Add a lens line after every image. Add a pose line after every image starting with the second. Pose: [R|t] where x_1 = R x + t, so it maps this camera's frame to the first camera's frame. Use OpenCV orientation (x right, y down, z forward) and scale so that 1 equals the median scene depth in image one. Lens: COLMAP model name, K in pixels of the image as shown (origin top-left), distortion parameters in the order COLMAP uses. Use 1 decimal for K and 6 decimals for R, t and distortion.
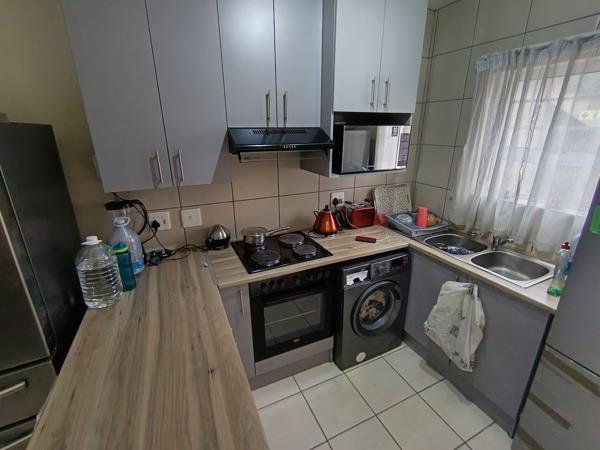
lens RADIAL K [[278.7, 0, 300.0], [0, 278.7, 225.0], [0, 0, 1]] dist [-0.000035, -0.001394]
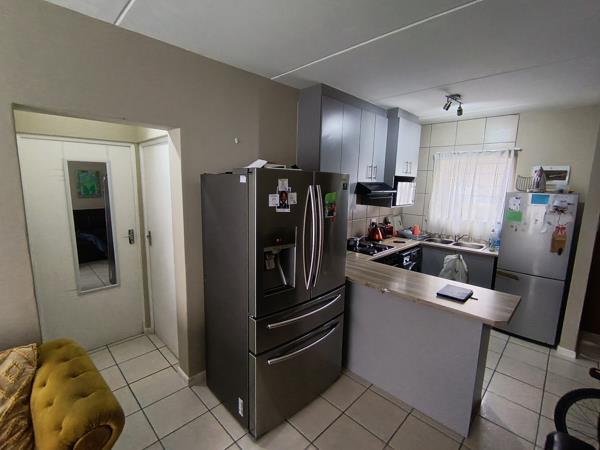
lens RADIAL K [[278.7, 0, 300.0], [0, 278.7, 225.0], [0, 0, 1]] dist [-0.000035, -0.001394]
pose [[0.939103, -0.027576, 0.342529, -1.108299], [0.084772, 0.984560, -0.153152, 0.186259], [-0.333017, 0.172862, 0.926940, -0.548354]]
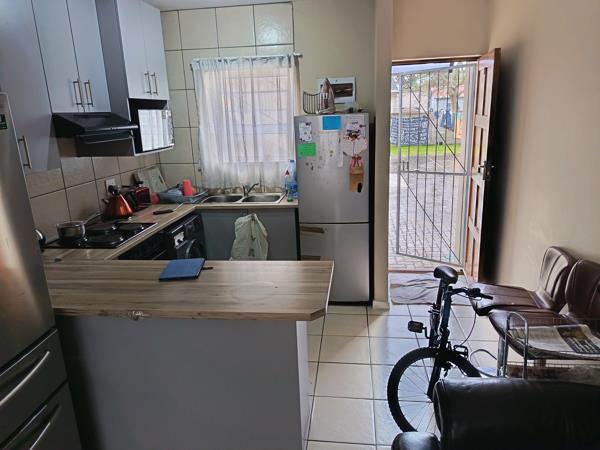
lens RADIAL K [[418.6, 0, 301.1], [0, 418.6, 222.5], [0, 0, 1]] dist [0.060241, -0.067837]
pose [[0.538421, -0.230643, 0.810498, -0.912831], [0.303989, 0.950213, 0.068459, 0.158479], [-0.785935, 0.209523, 0.581728, -0.419815]]
